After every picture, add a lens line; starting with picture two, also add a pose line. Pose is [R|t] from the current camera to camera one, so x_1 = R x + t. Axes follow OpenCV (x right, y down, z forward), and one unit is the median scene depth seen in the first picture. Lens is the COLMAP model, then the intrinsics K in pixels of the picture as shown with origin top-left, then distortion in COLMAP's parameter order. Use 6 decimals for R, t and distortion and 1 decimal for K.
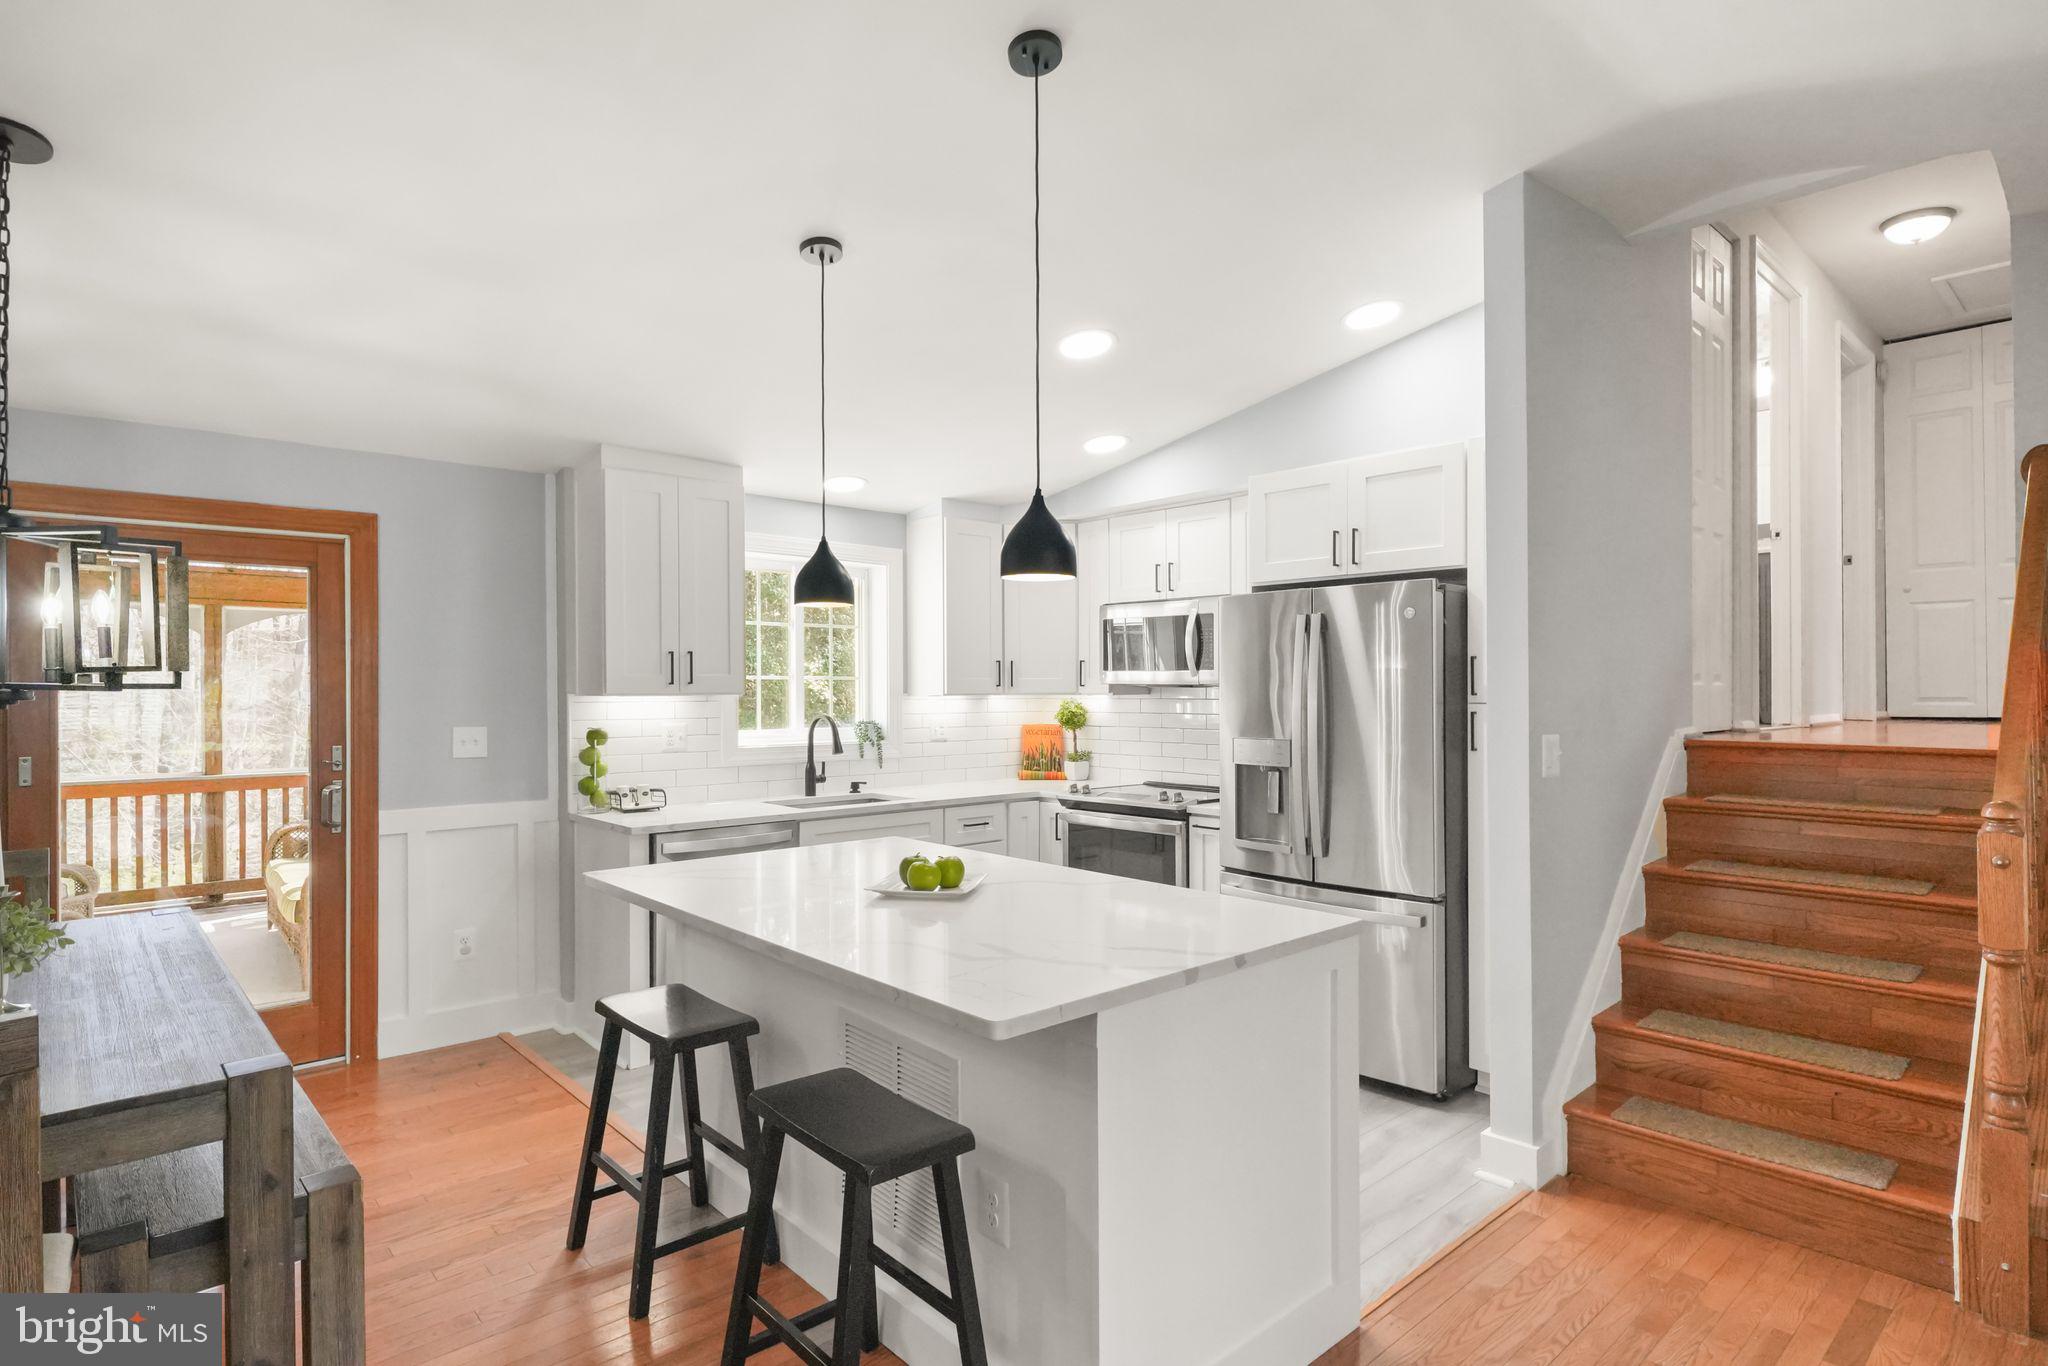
lens RADIAL K [[1050.2, 0, 1033.3], [0, 1050.2, 693.1], [0, 0, 1]] dist [0.006086, 0.001746]
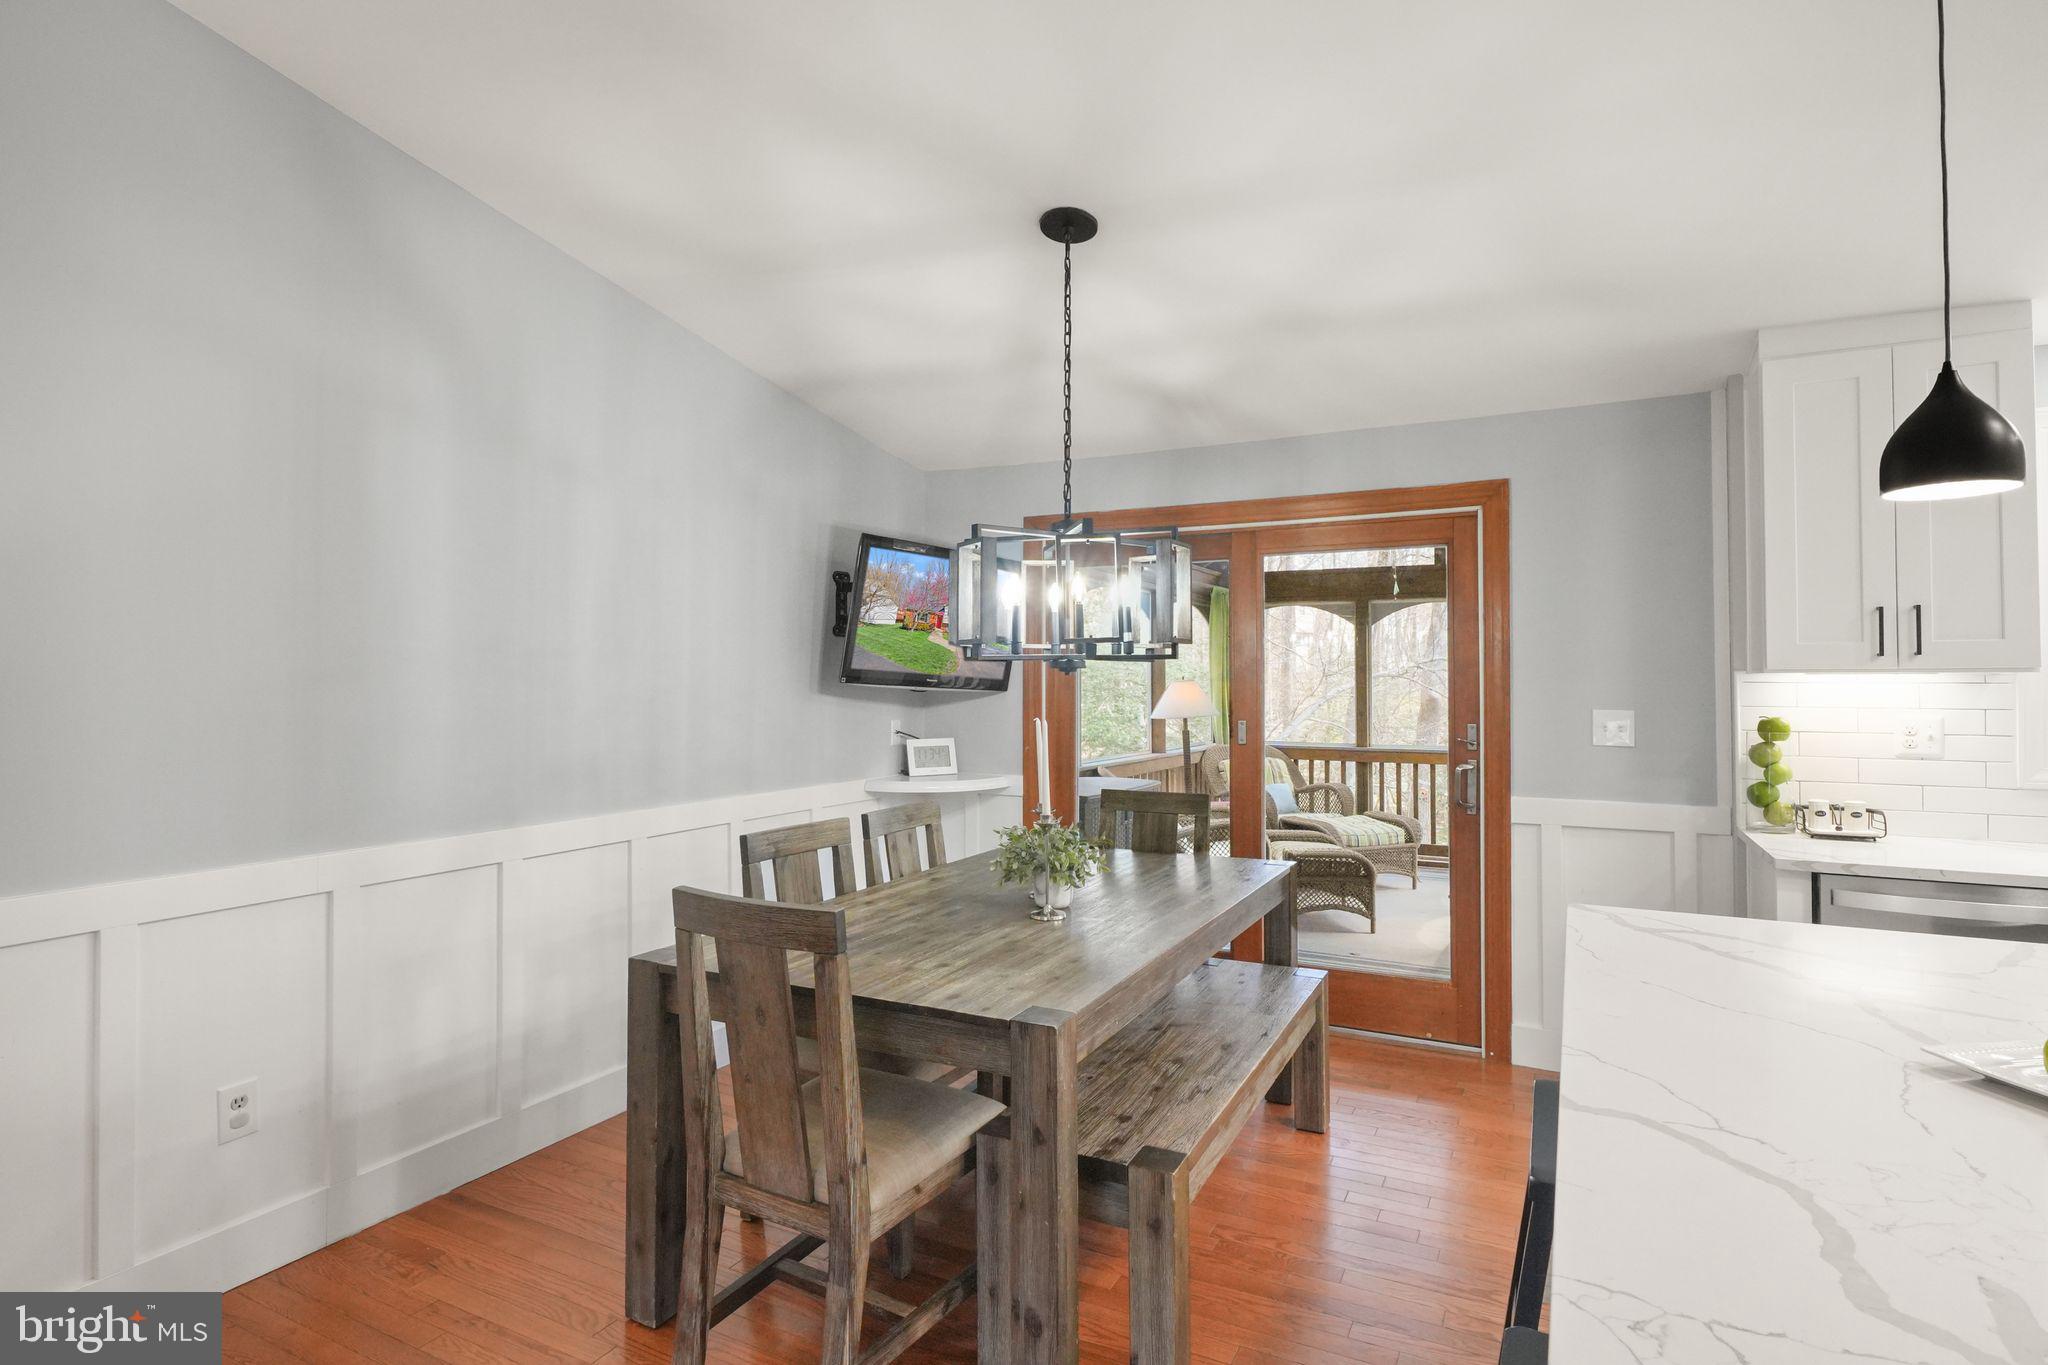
lens RADIAL K [[1050.2, 0, 1031.9], [0, 1050.2, 671.3], [0, 0, 1]] dist [0.006086, 0.001746]
pose [[0.359267, -0.004605, -0.933223, 0.094904], [-0.005957, 0.999956, -0.007228, 0.010180], [0.933216, 0.008156, 0.359224, 0.266553]]
